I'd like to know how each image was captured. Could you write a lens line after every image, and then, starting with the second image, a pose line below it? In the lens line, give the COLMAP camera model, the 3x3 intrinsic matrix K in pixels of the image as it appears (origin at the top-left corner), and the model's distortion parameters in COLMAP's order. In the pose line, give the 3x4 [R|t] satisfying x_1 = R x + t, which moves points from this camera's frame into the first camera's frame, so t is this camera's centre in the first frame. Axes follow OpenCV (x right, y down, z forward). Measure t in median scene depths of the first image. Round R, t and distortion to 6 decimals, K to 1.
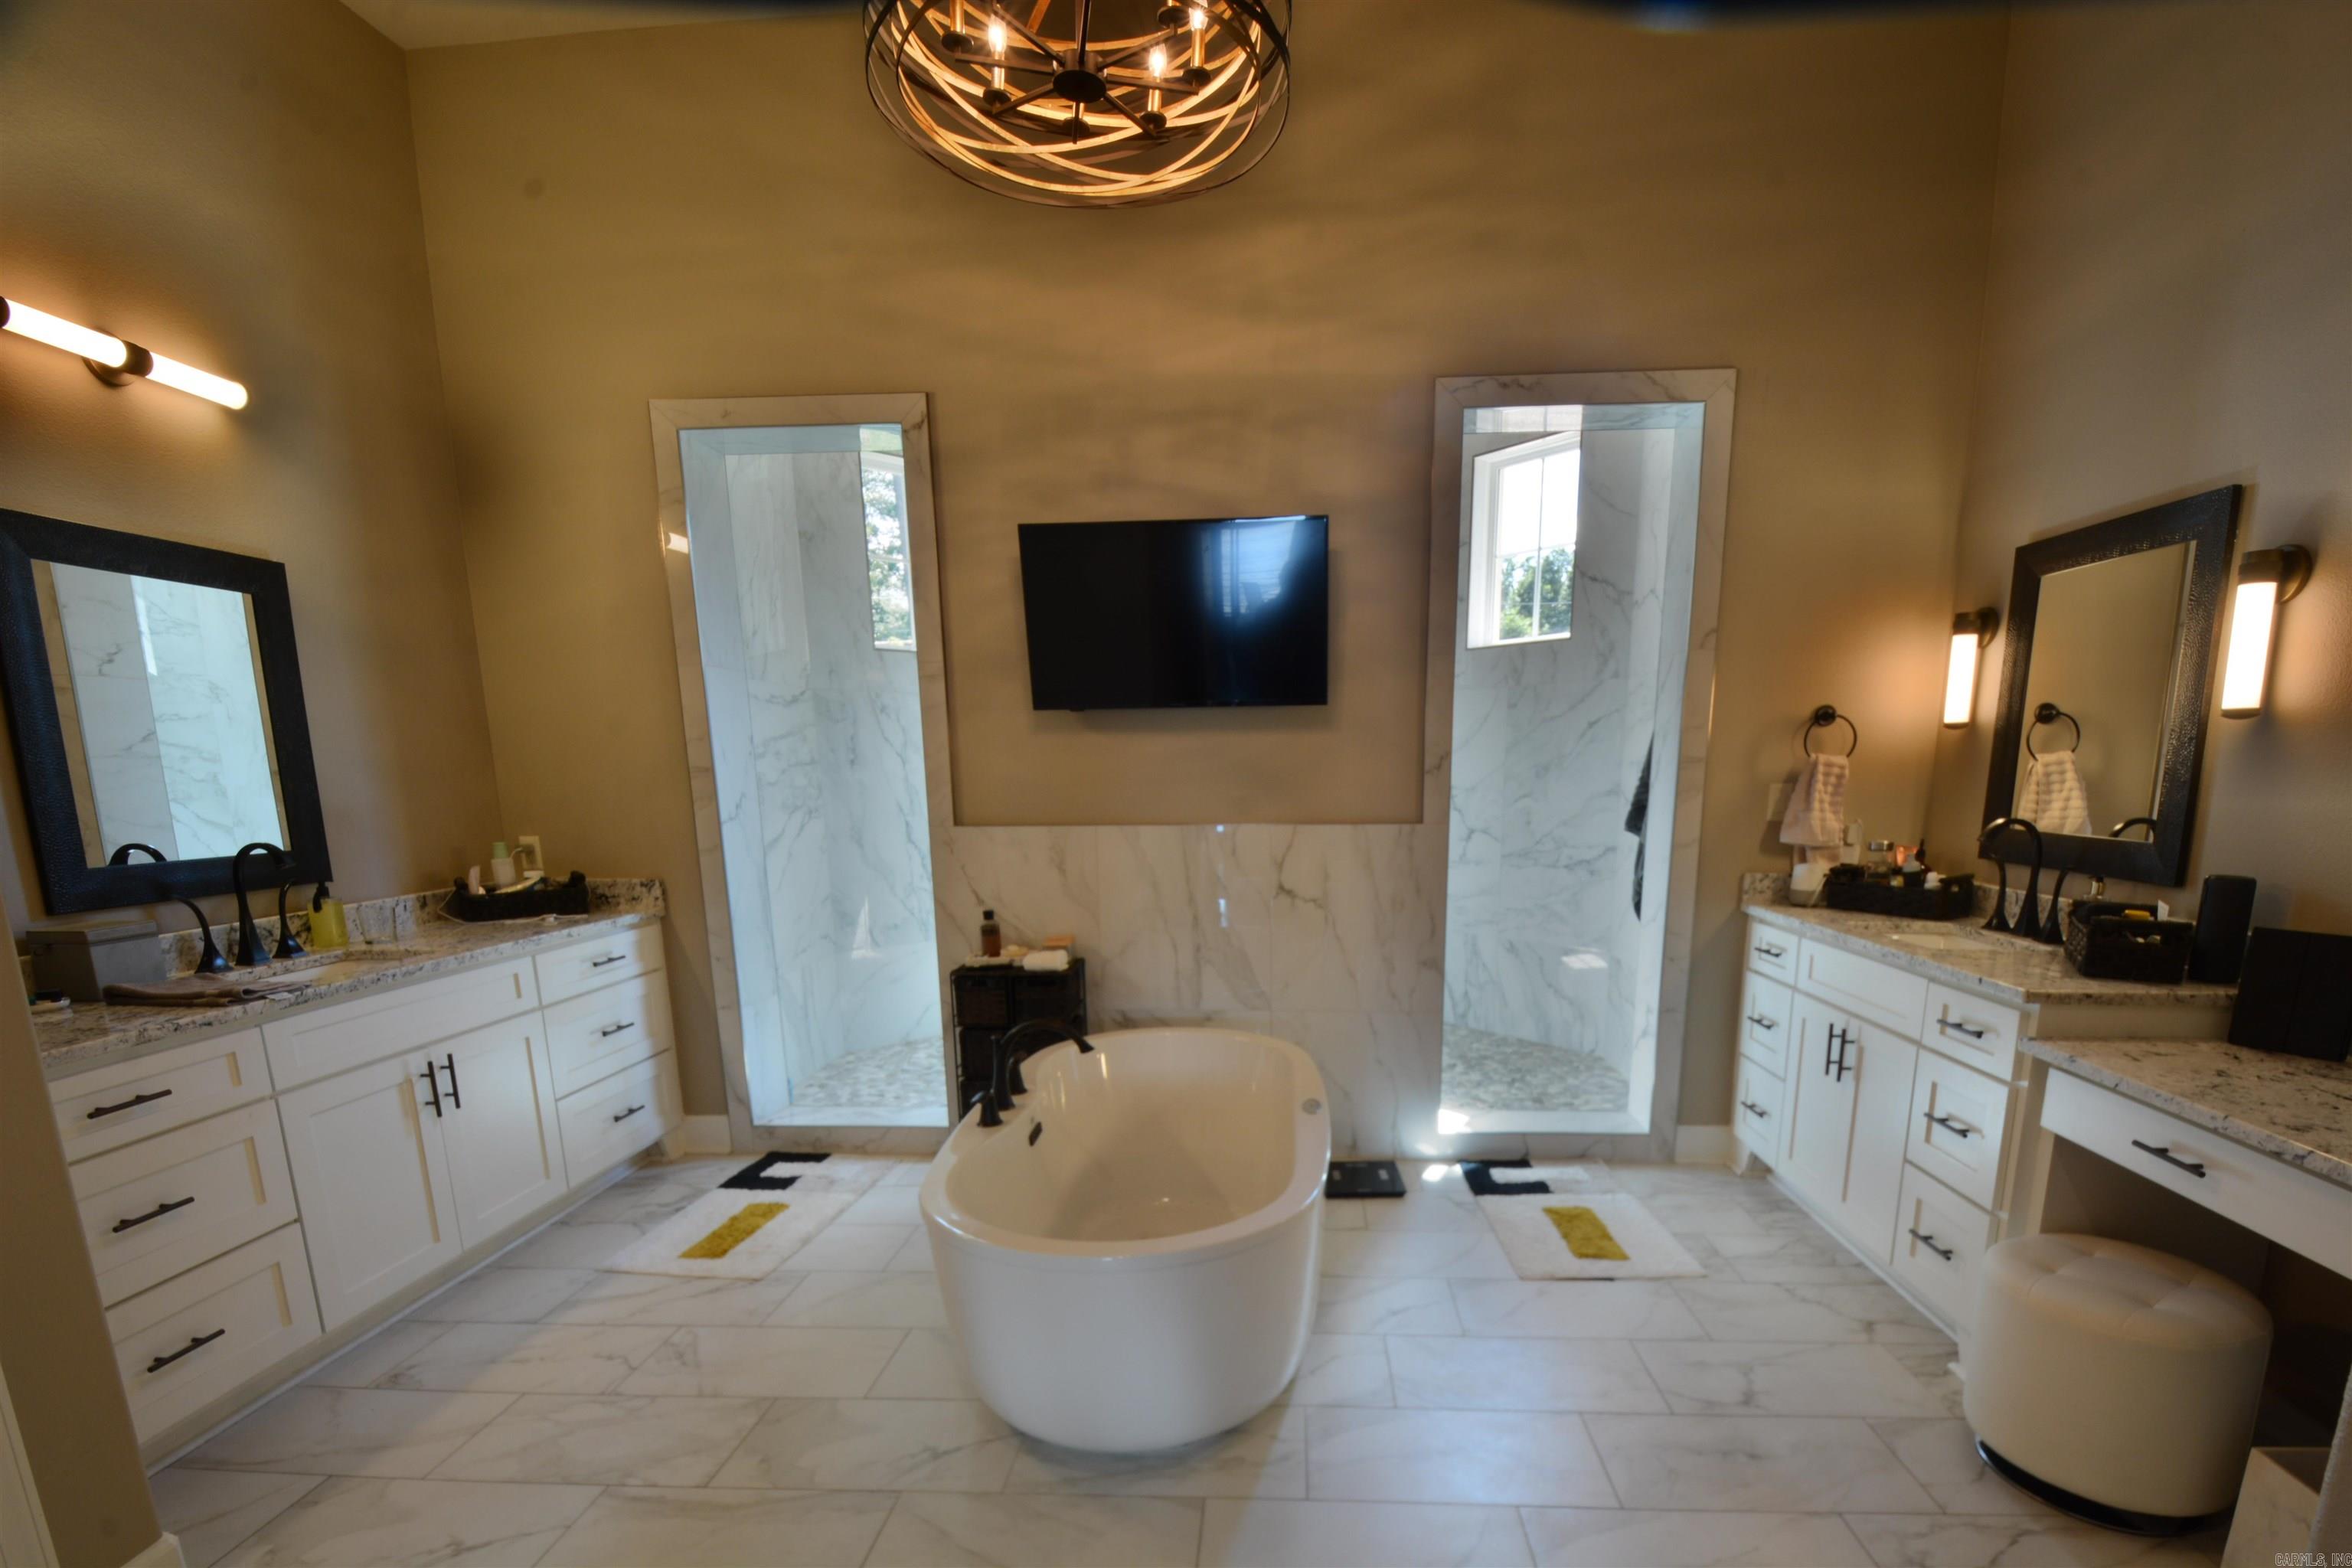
lens RADIAL K [[1048.9, 0, 1228.7], [0, 1048.9, 959.5], [0, 0, 1]] dist [0.025984, -0.027168]
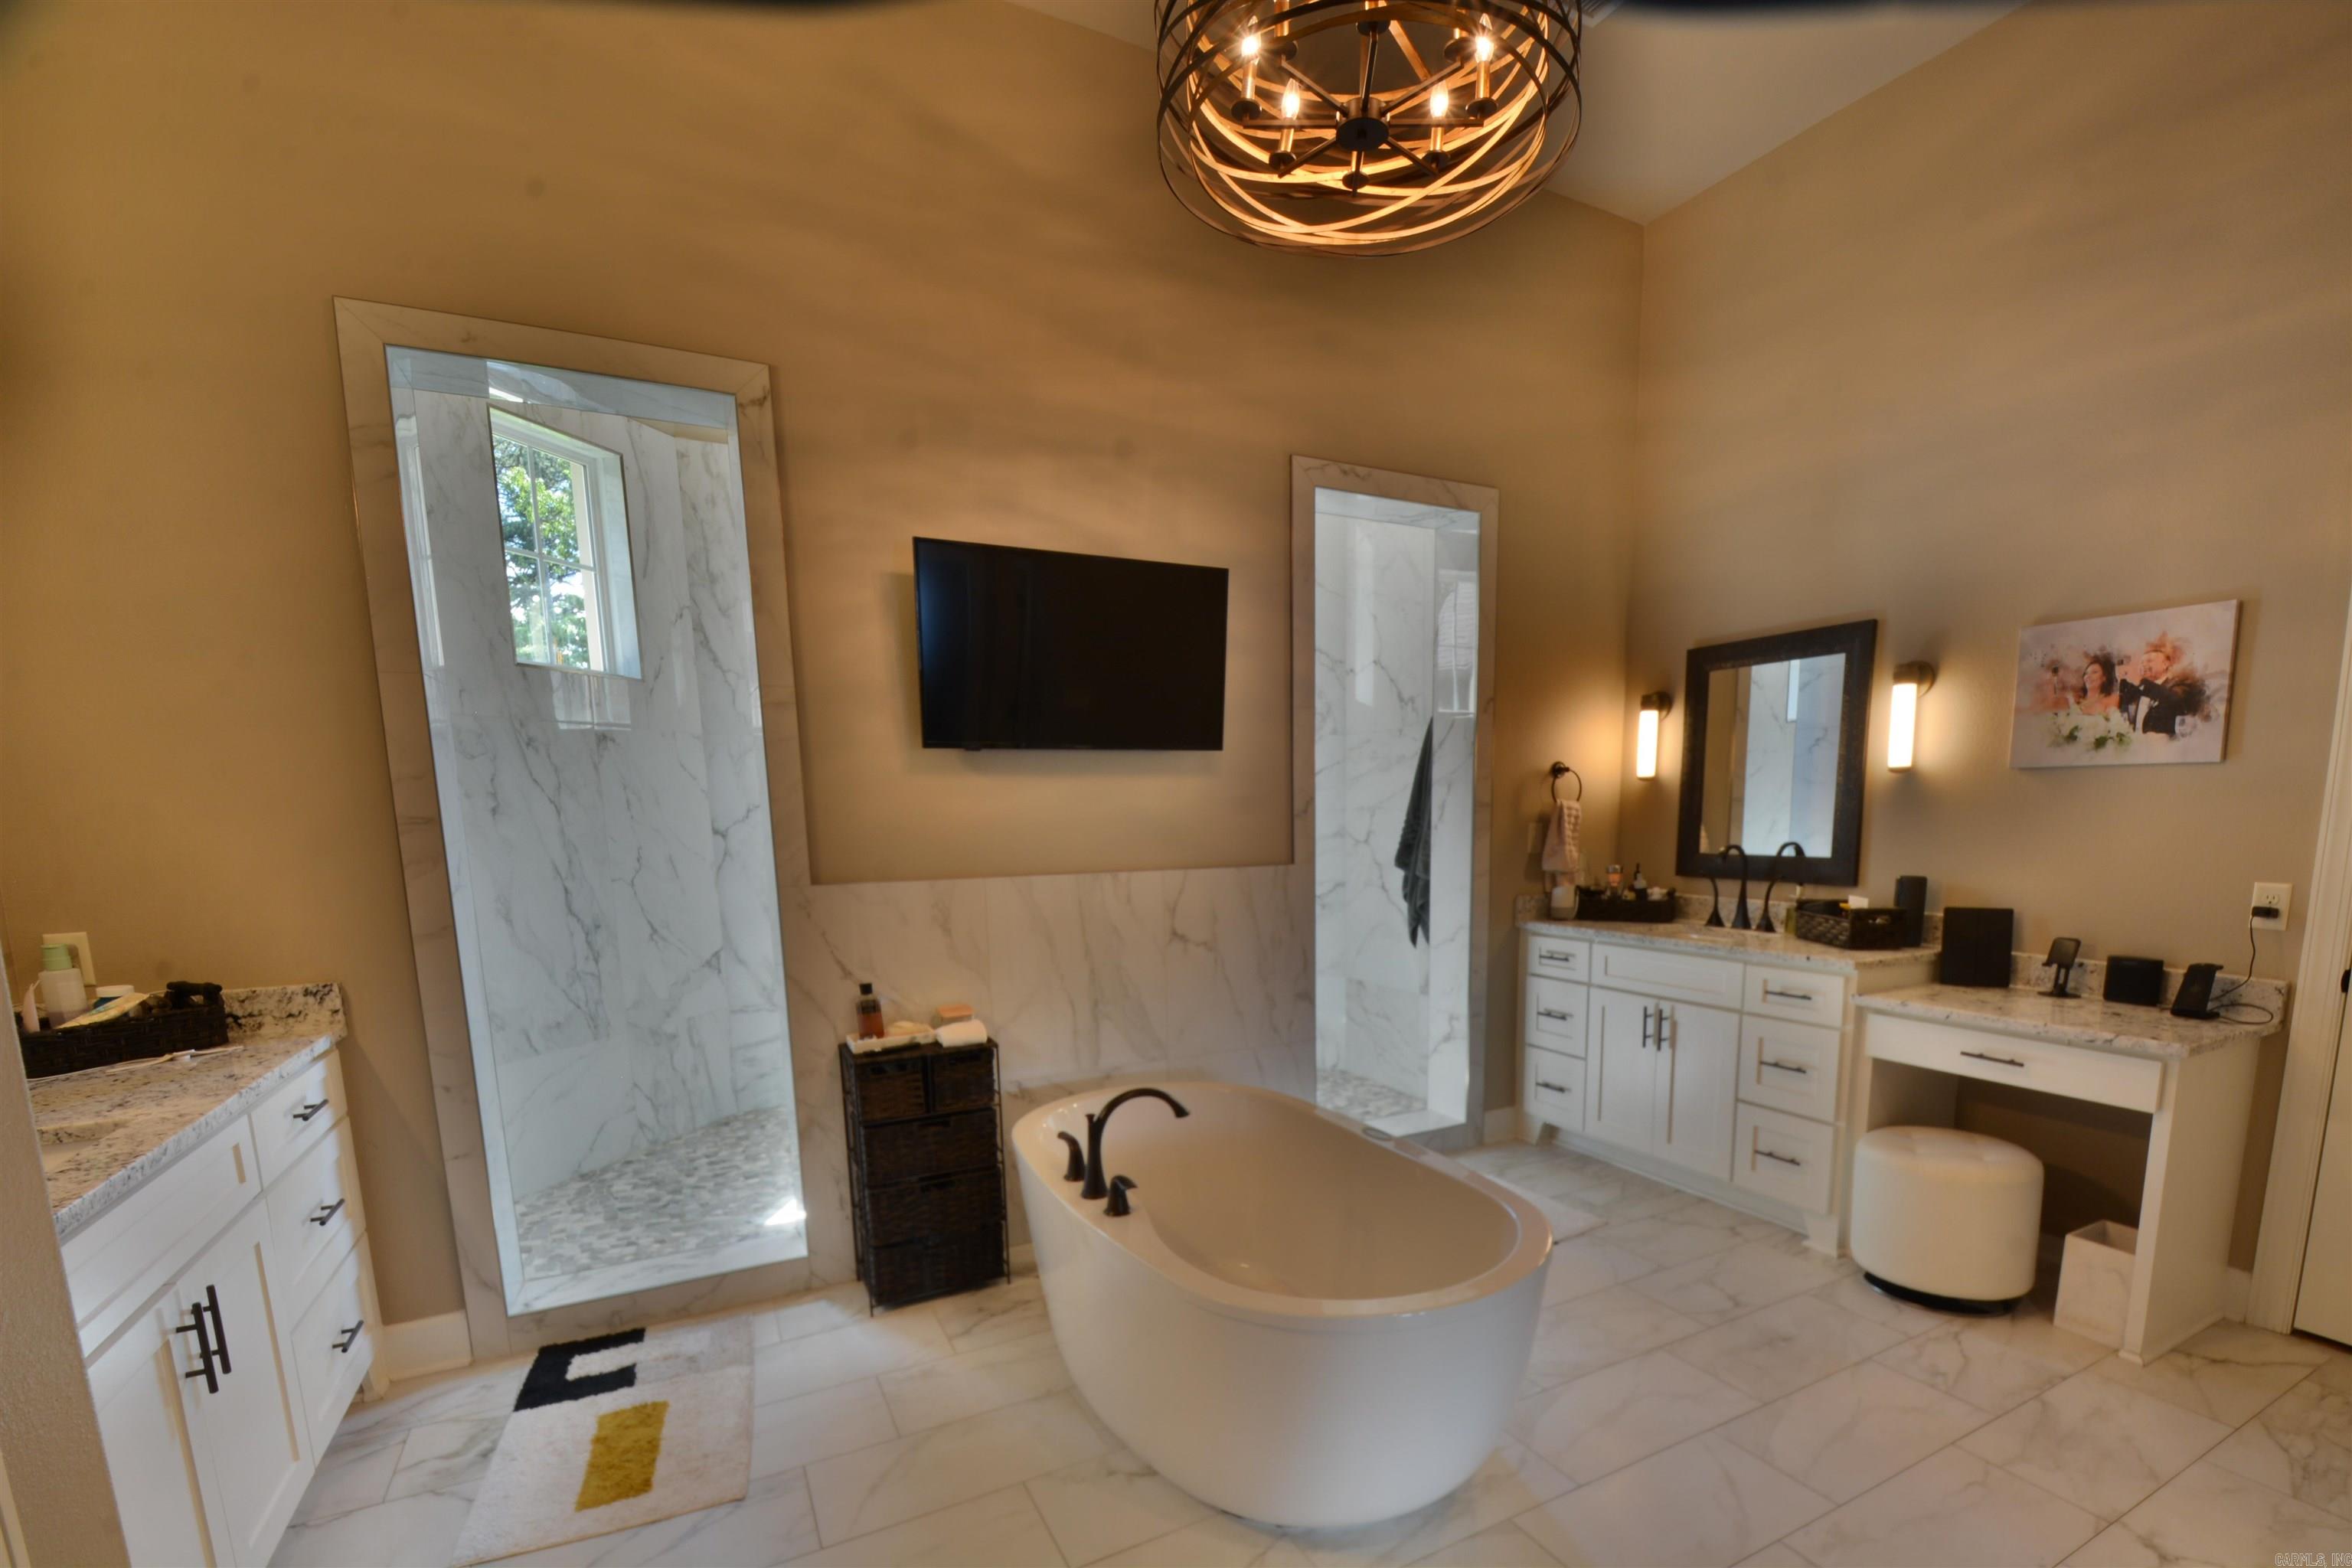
lens RADIAL K [[1048.9, 0, 1228.7], [0, 1048.9, 959.5], [0, 0, 1]] dist [0.025984, -0.027168]
pose [[0.849681, -0.078602, 0.521405, -0.446119], [0.103498, 0.994453, -0.018746, -0.021175], [-0.517040, 0.069893, 0.853103, 0.140285]]
